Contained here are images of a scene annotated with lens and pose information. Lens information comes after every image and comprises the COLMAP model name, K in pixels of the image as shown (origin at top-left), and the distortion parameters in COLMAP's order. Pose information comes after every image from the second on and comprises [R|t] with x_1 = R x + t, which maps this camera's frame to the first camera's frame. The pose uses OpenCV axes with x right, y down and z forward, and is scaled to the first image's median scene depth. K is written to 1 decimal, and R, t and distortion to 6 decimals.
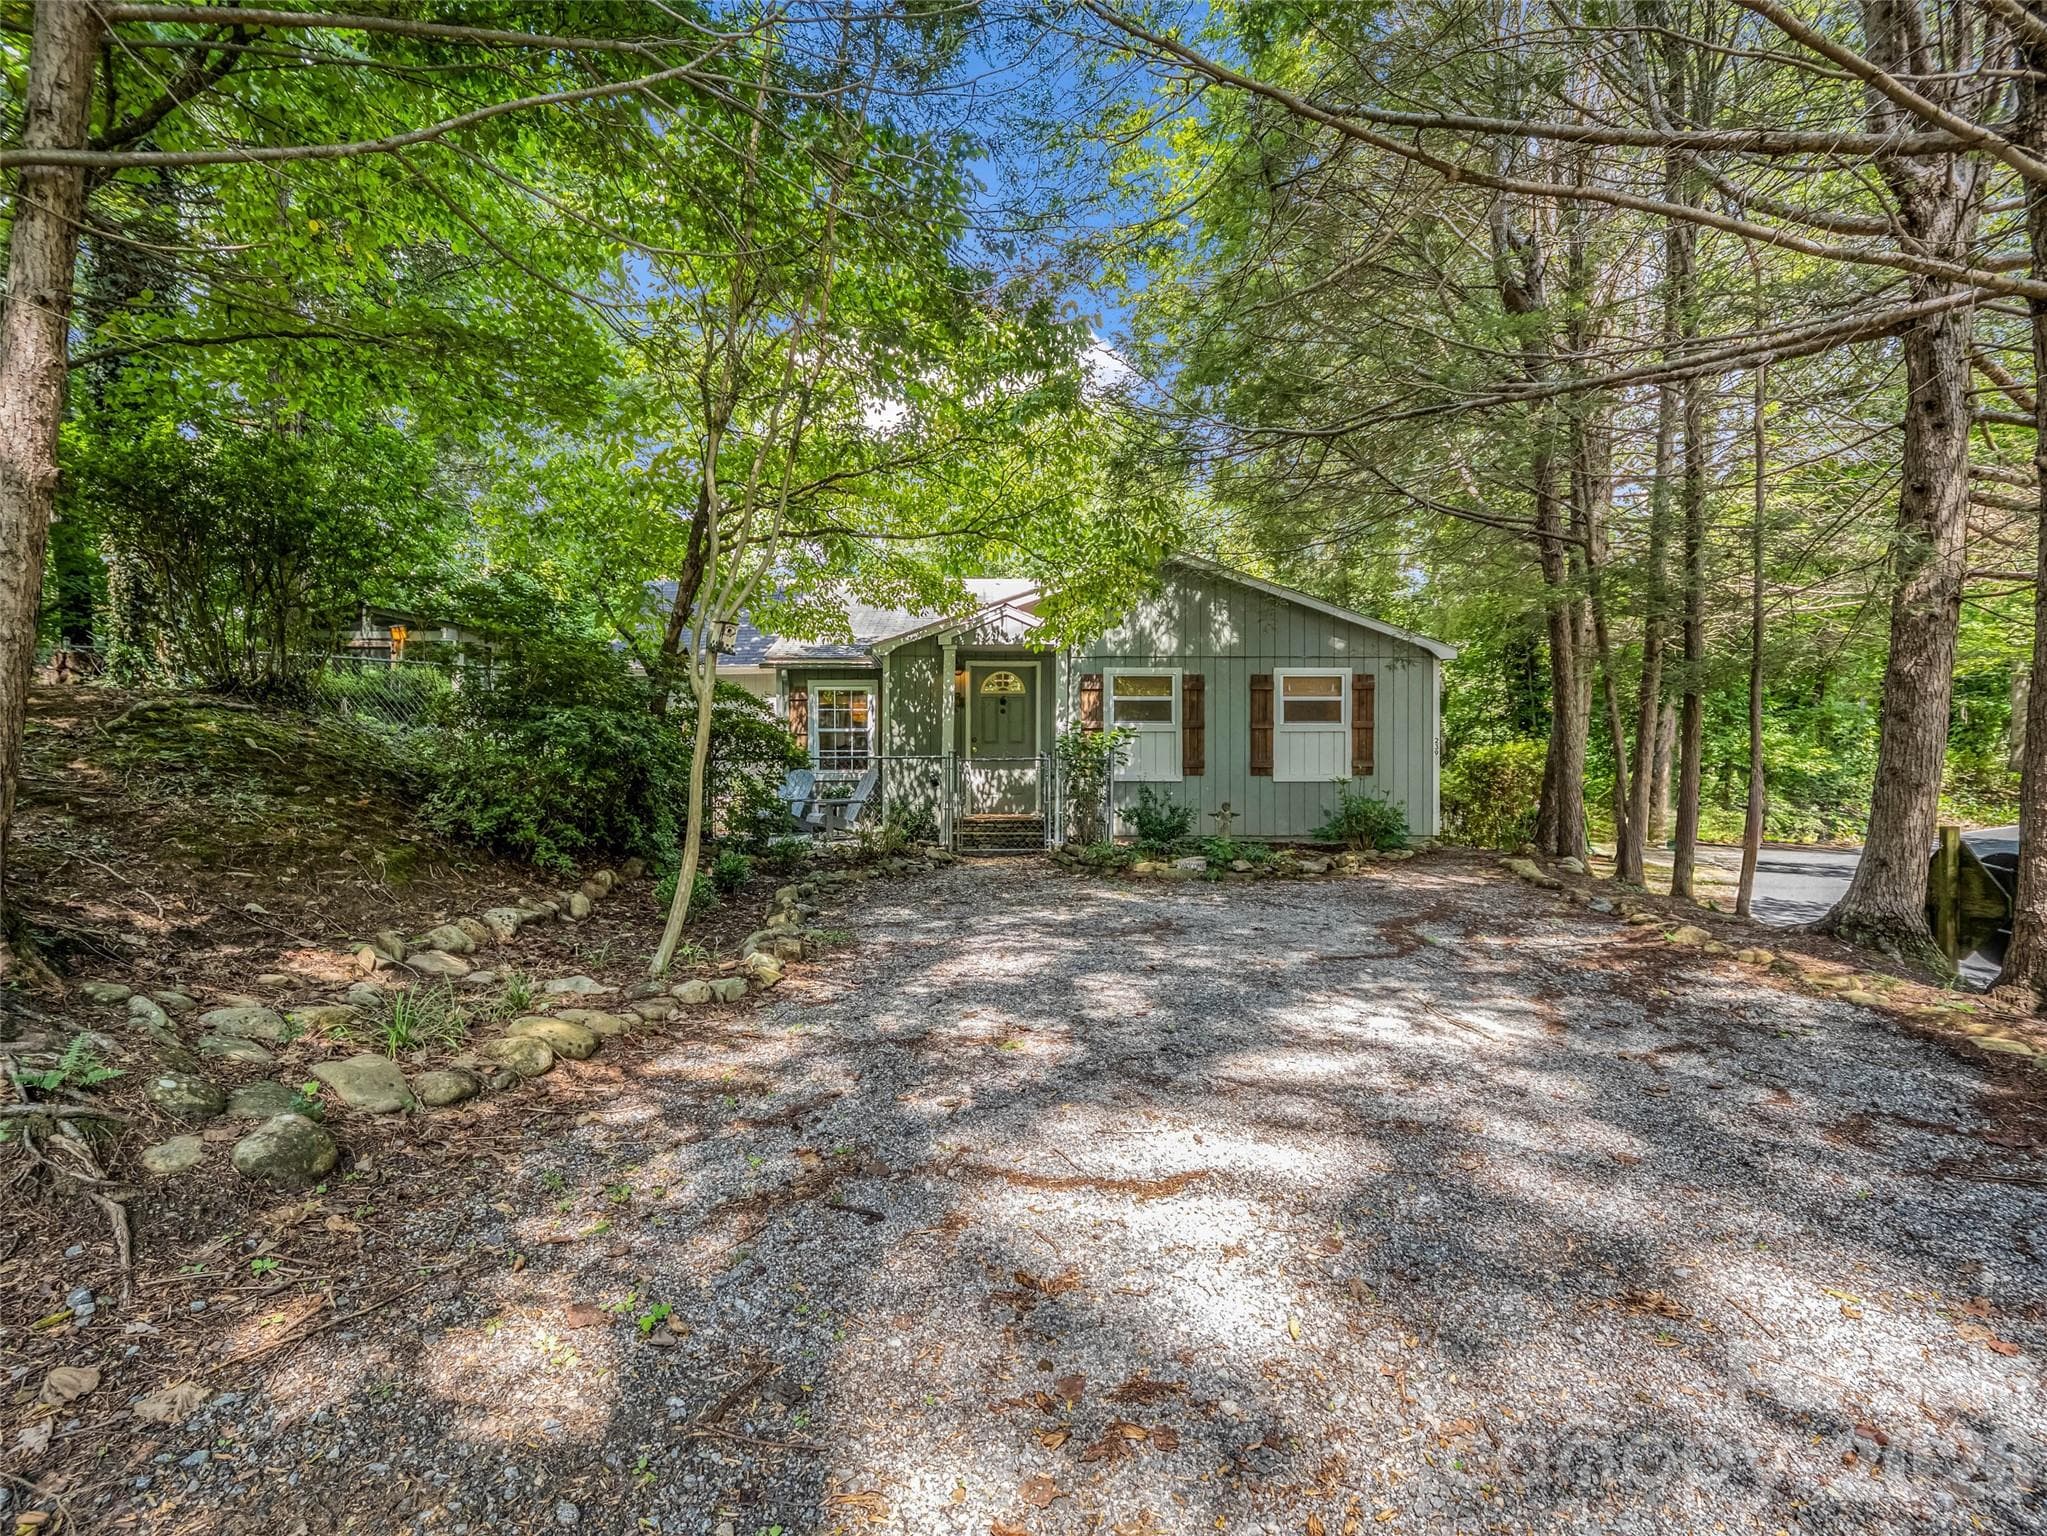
lens RADIAL K [[1447.2, 0, 1023.6], [0, 1447.2, 767.0], [0, 0, 1]] dist [0.009464, -0.002338]
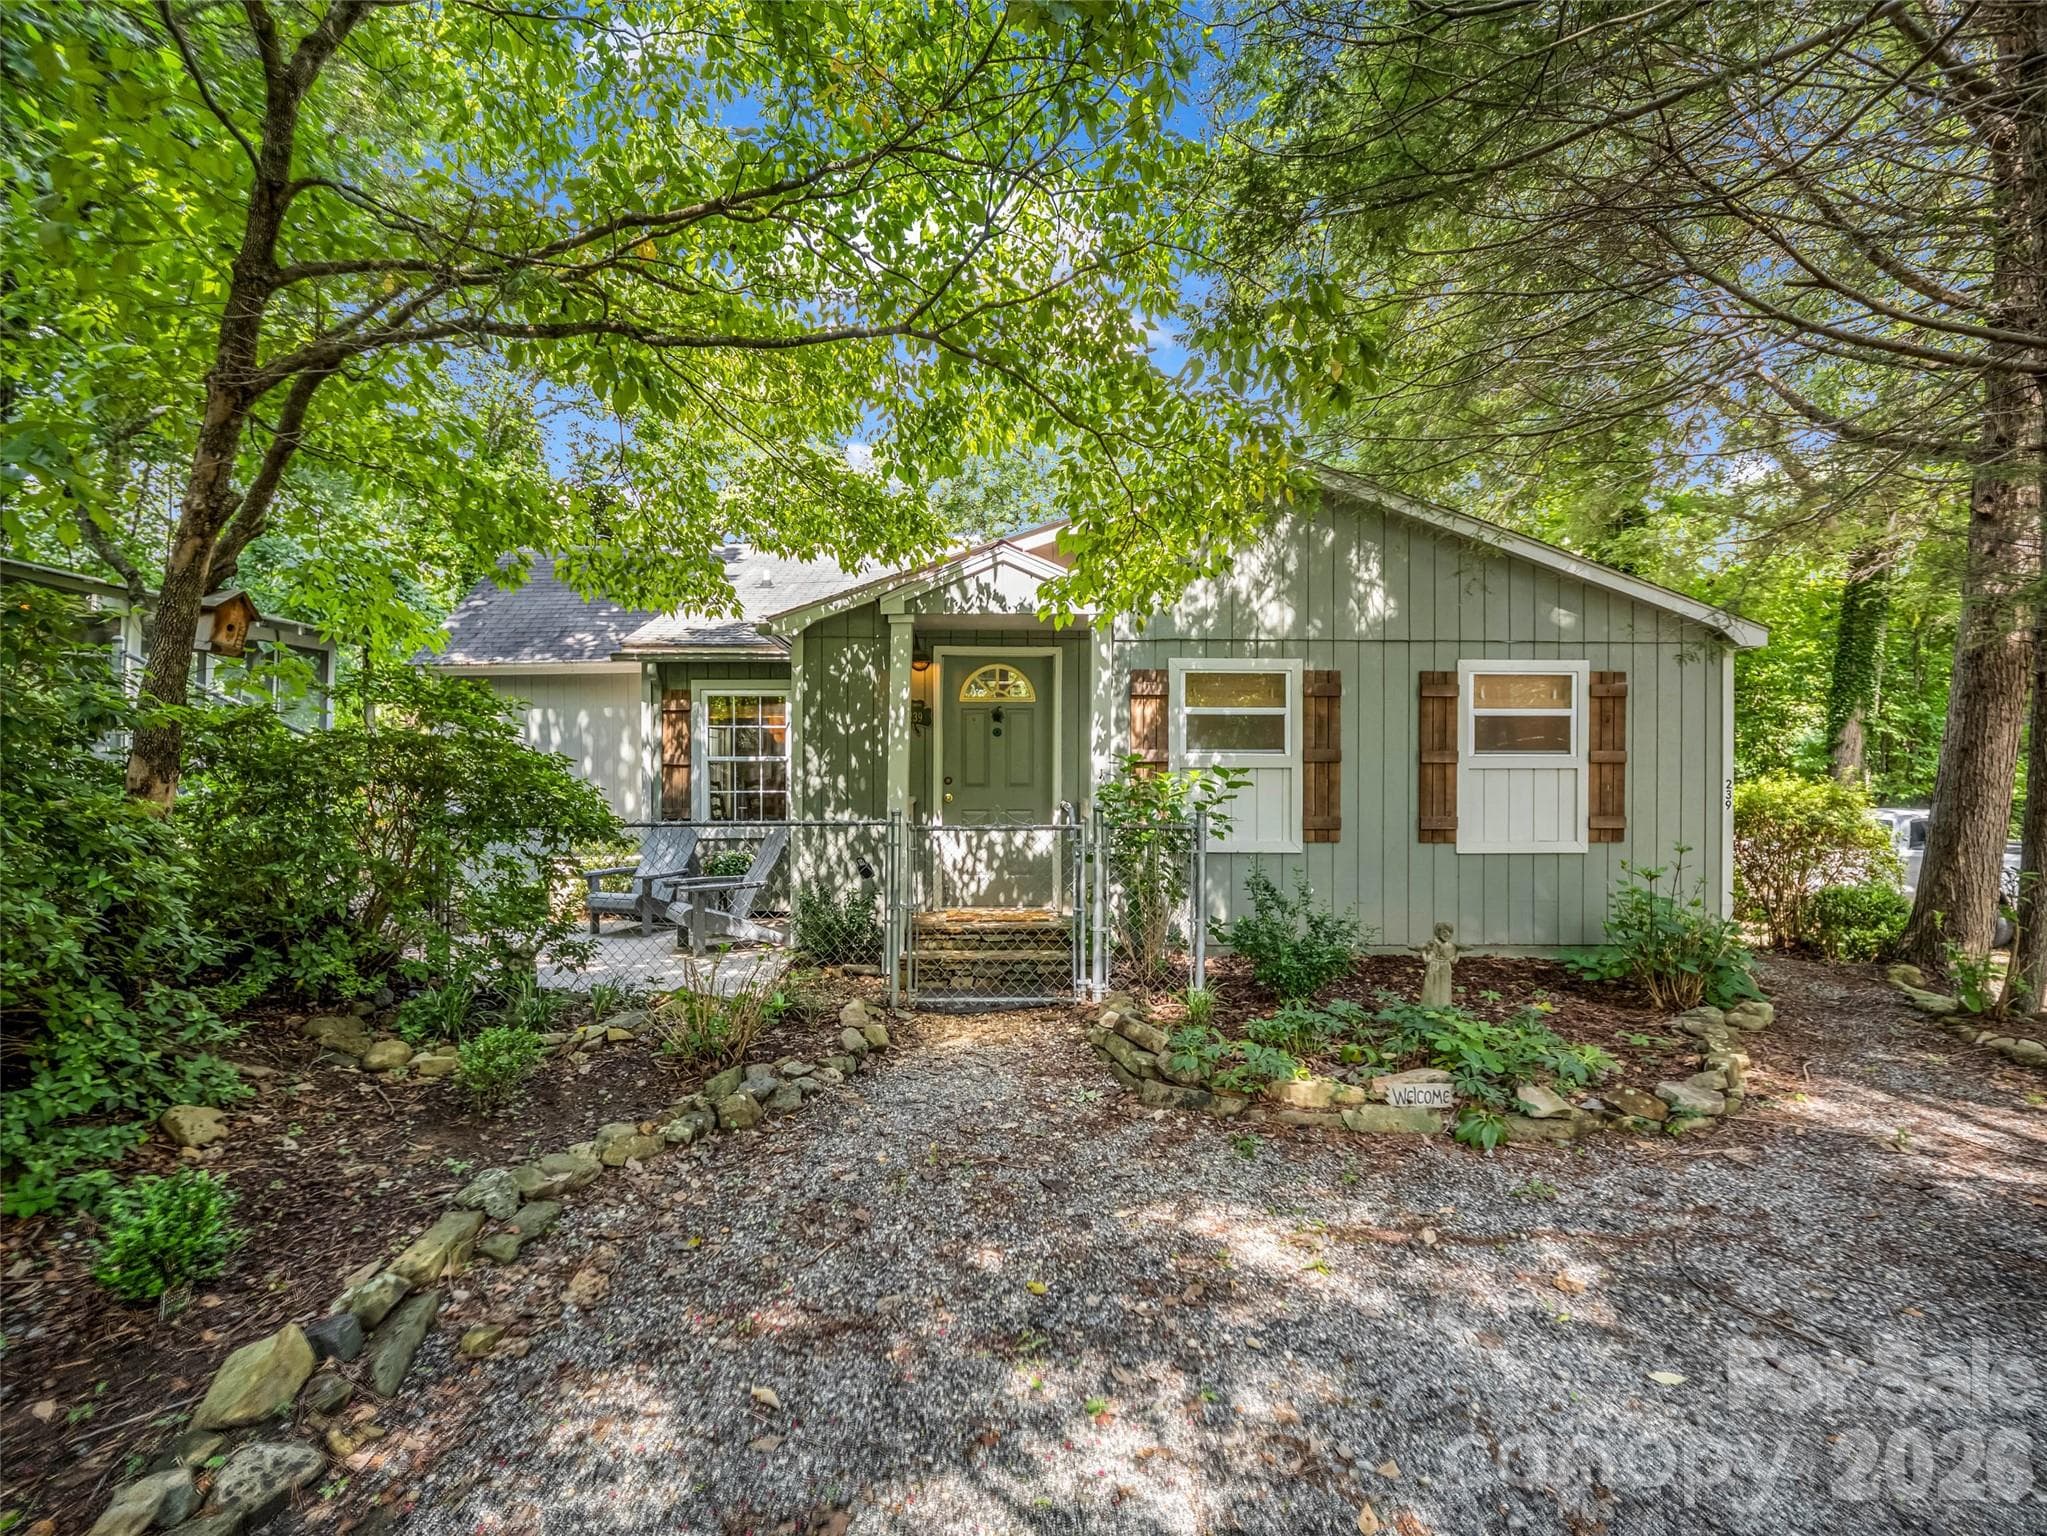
lens RADIAL K [[1447.2, 0, 1023.6], [0, 1447.2, 767.0], [0, 0, 1]] dist [0.009464, -0.002338]
pose [[0.999996, 0.002957, -0.000199, -0.003316], [-0.002958, 0.999978, -0.005966, -0.021005], [0.000182, 0.005967, 0.999982, 0.414627]]
